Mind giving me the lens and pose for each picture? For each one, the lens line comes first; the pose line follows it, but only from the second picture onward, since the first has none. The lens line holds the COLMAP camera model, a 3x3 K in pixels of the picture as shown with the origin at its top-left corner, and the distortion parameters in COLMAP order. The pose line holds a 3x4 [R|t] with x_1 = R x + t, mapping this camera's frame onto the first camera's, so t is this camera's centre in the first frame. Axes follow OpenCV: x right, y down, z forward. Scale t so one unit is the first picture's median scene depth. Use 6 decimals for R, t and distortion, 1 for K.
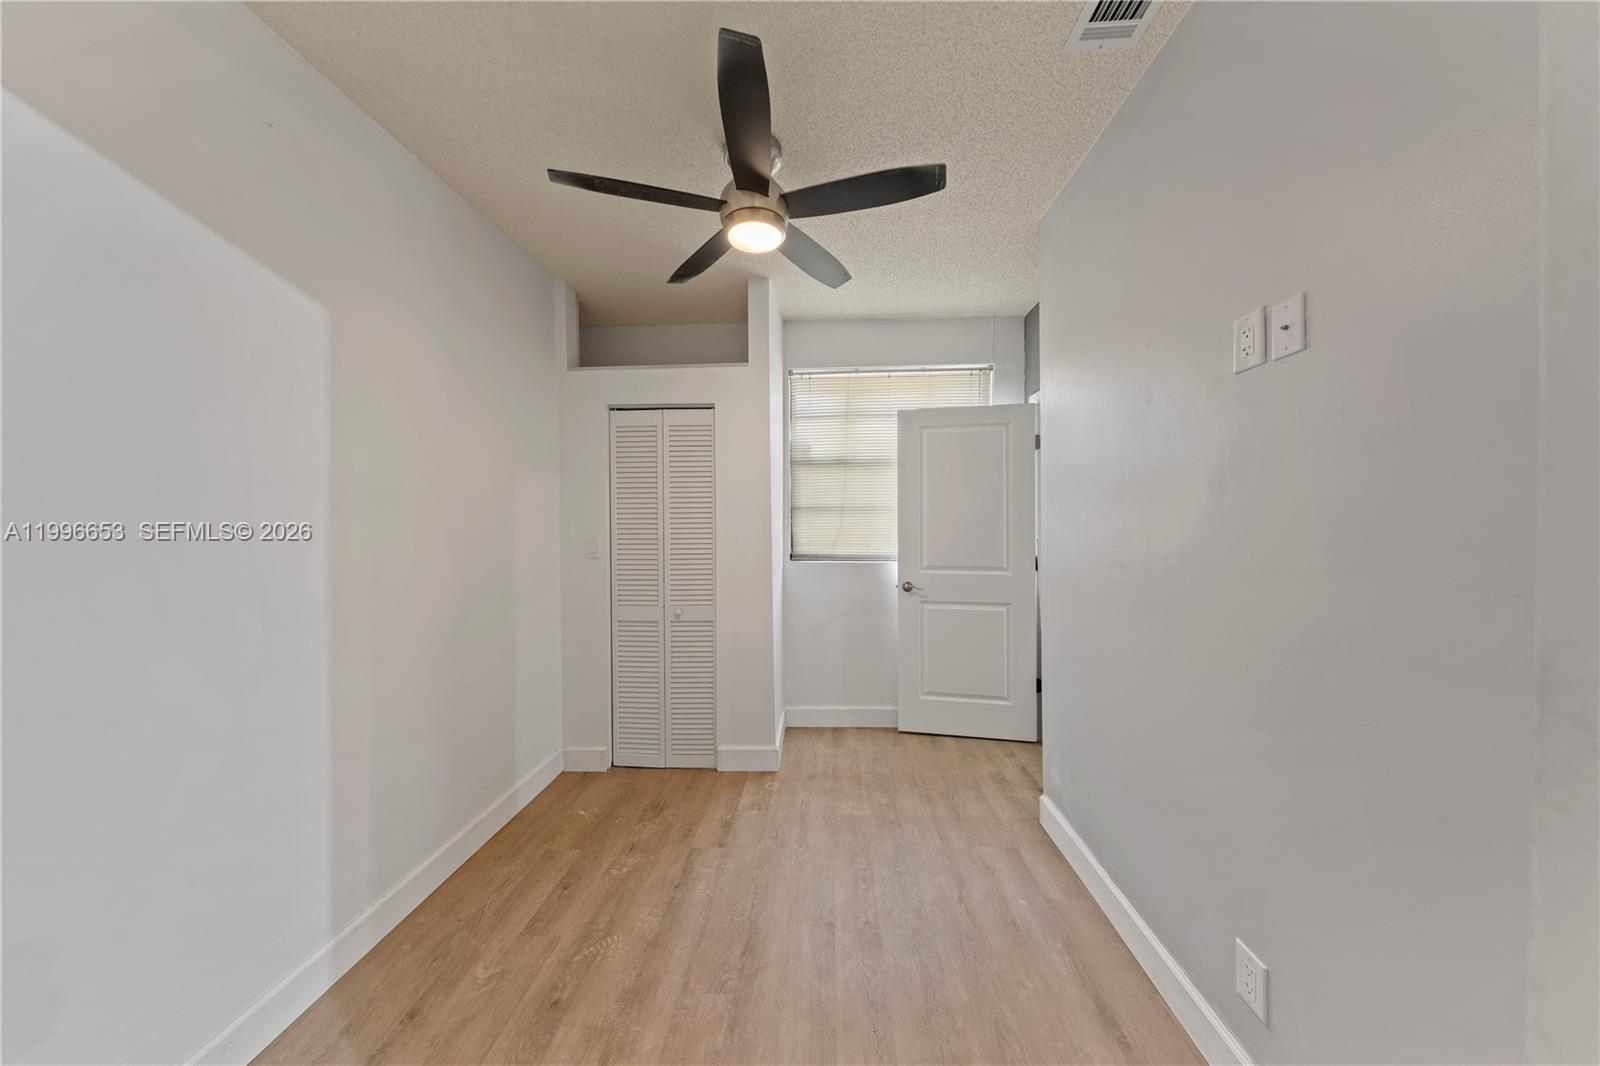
lens RADIAL K [[504.9, 0, 802.0], [0, 504.9, 521.2], [0, 0, 1]] dist [0.011439, -0.001459]
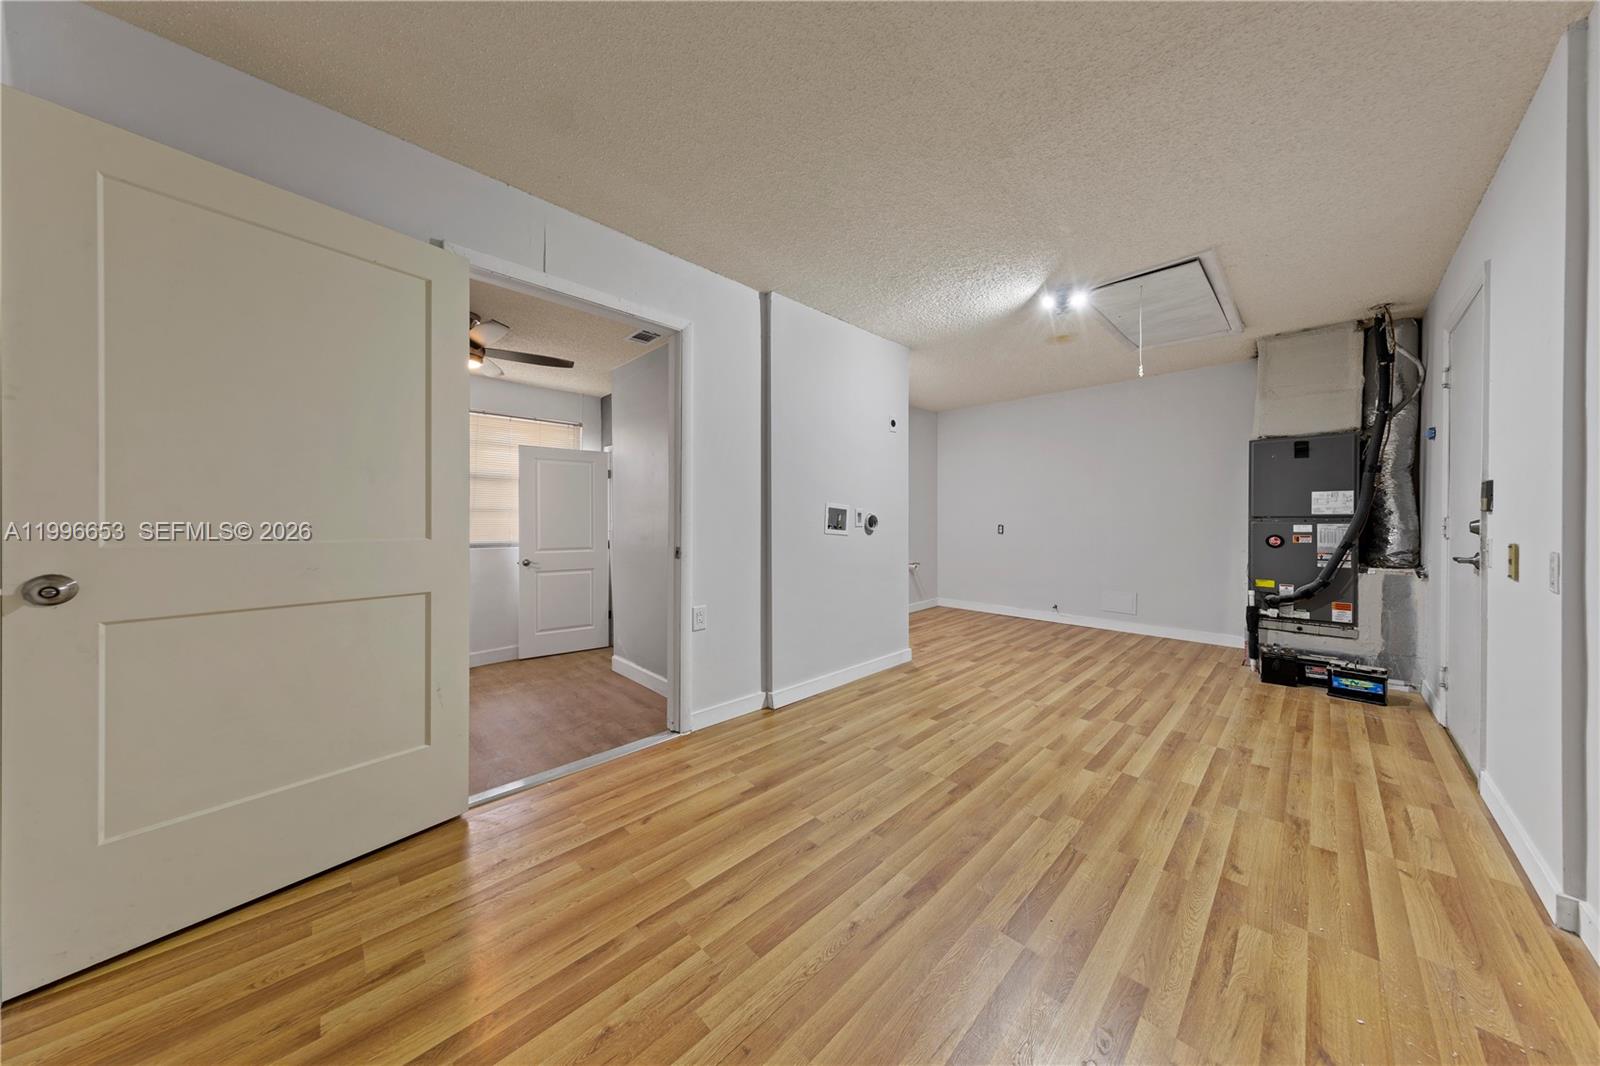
lens RADIAL K [[504.9, 0, 800.1], [0, 504.9, 524.6], [0, 0, 1]] dist [0.011439, -0.001459]
pose [[0.686574, 0.004138, 0.727048, -0.333801], [0.002049, 0.999969, -0.007626, 0.029072], [-0.727057, 0.006726, 0.686544, -0.640196]]
